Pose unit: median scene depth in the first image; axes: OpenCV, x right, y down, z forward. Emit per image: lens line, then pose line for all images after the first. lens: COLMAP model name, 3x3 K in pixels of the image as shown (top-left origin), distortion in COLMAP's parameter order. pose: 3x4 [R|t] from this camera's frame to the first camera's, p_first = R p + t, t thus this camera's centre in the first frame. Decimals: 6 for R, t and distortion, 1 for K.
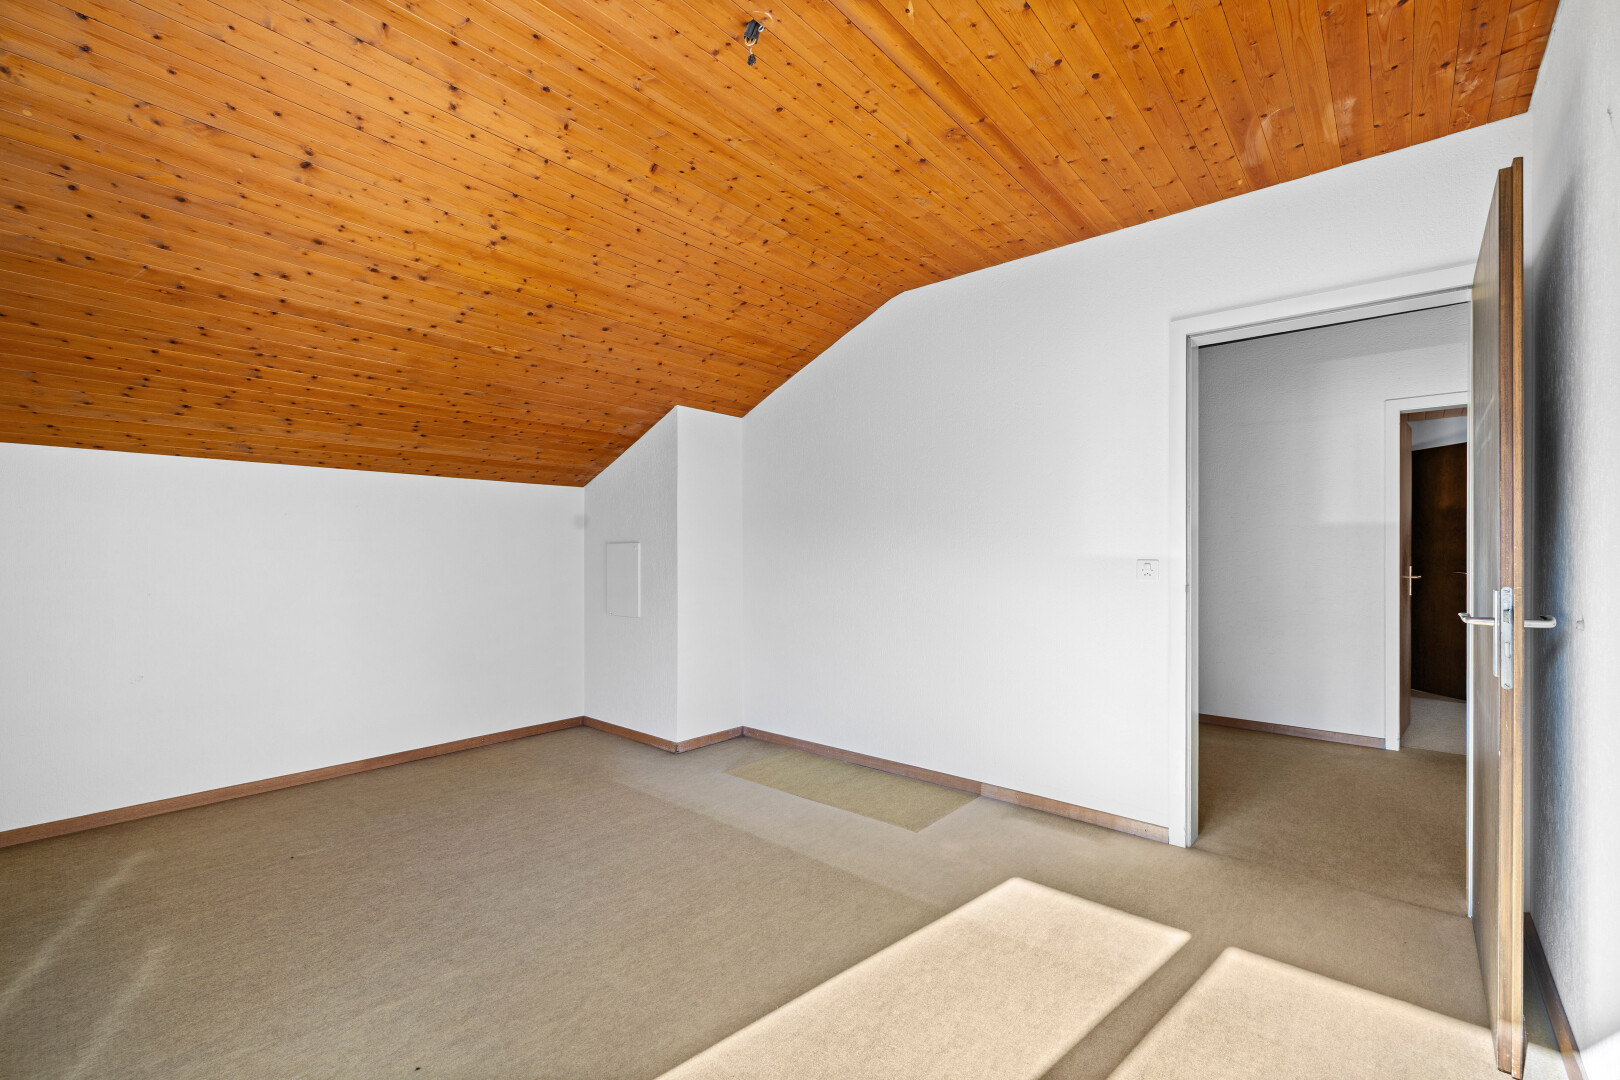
lens RADIAL K [[688.7, 0, 806.0], [0, 688.7, 546.7], [0, 0, 1]] dist [-0.000514, -0.000050]
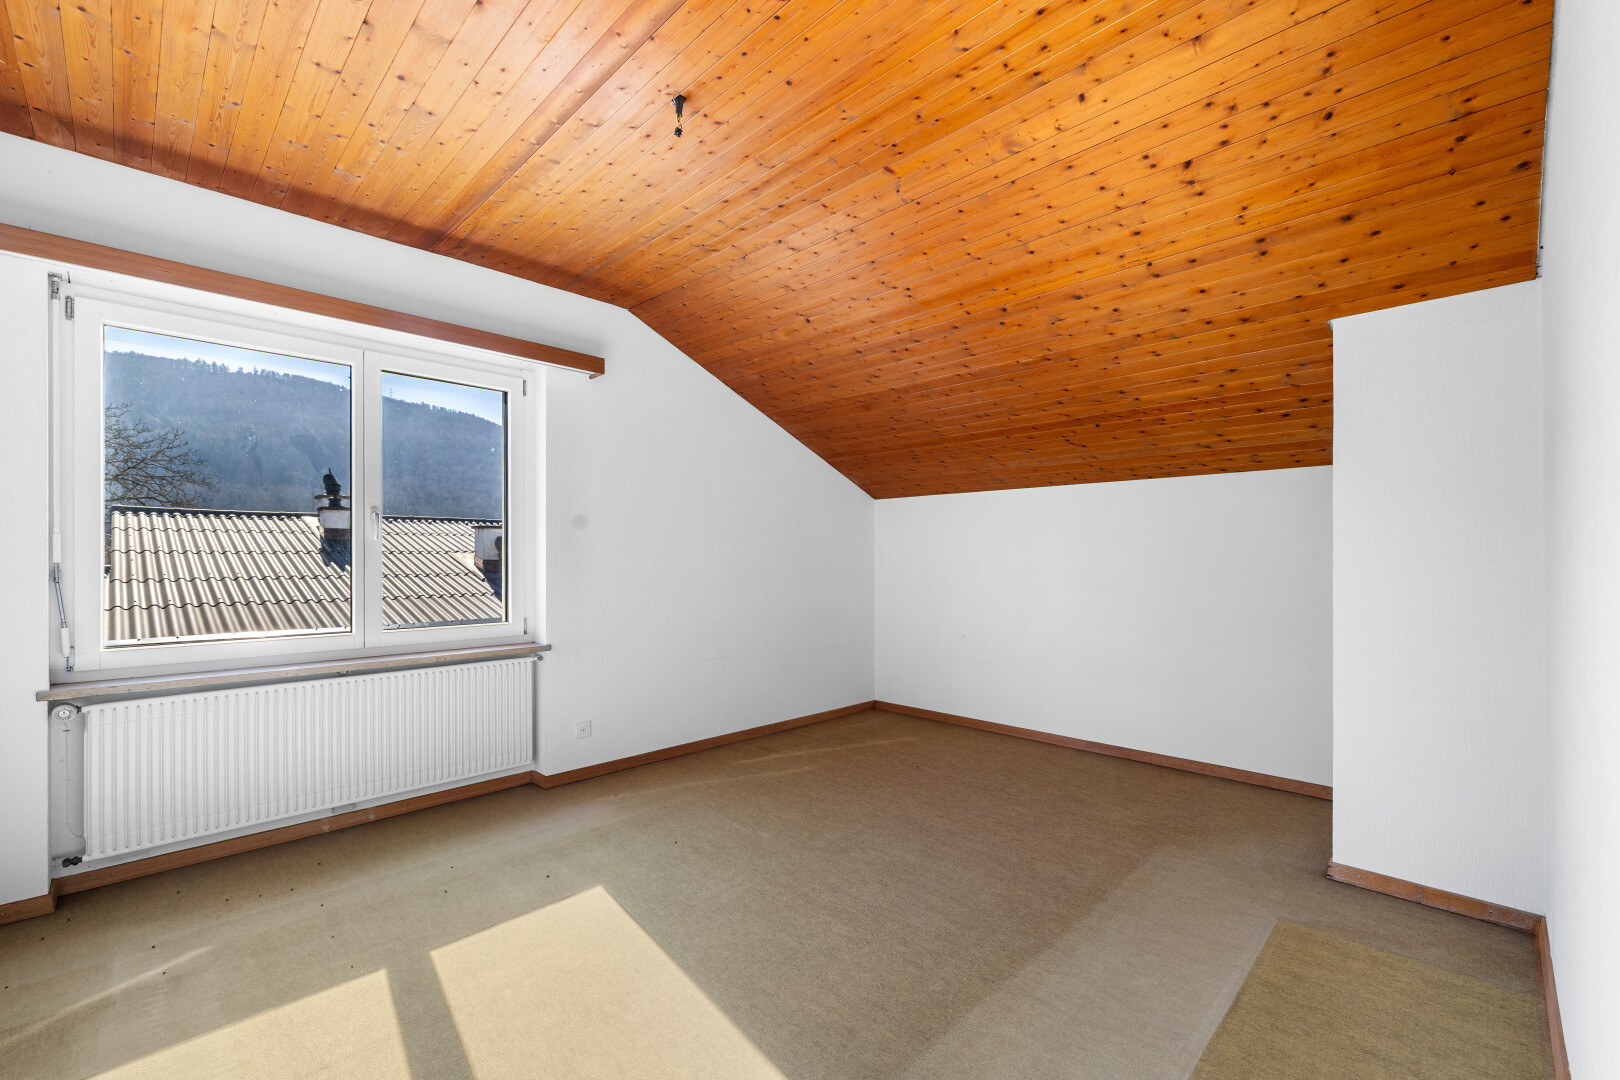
lens RADIAL K [[688.7, 0, 805.8], [0, 688.7, 552.9], [0, 0, 1]] dist [-0.000514, -0.000050]
pose [[-0.075476, -0.004768, -0.997136, 0.606214], [0.008265, 0.999951, -0.005407, 0.006370], [0.997113, -0.008649, -0.075432, 0.739881]]
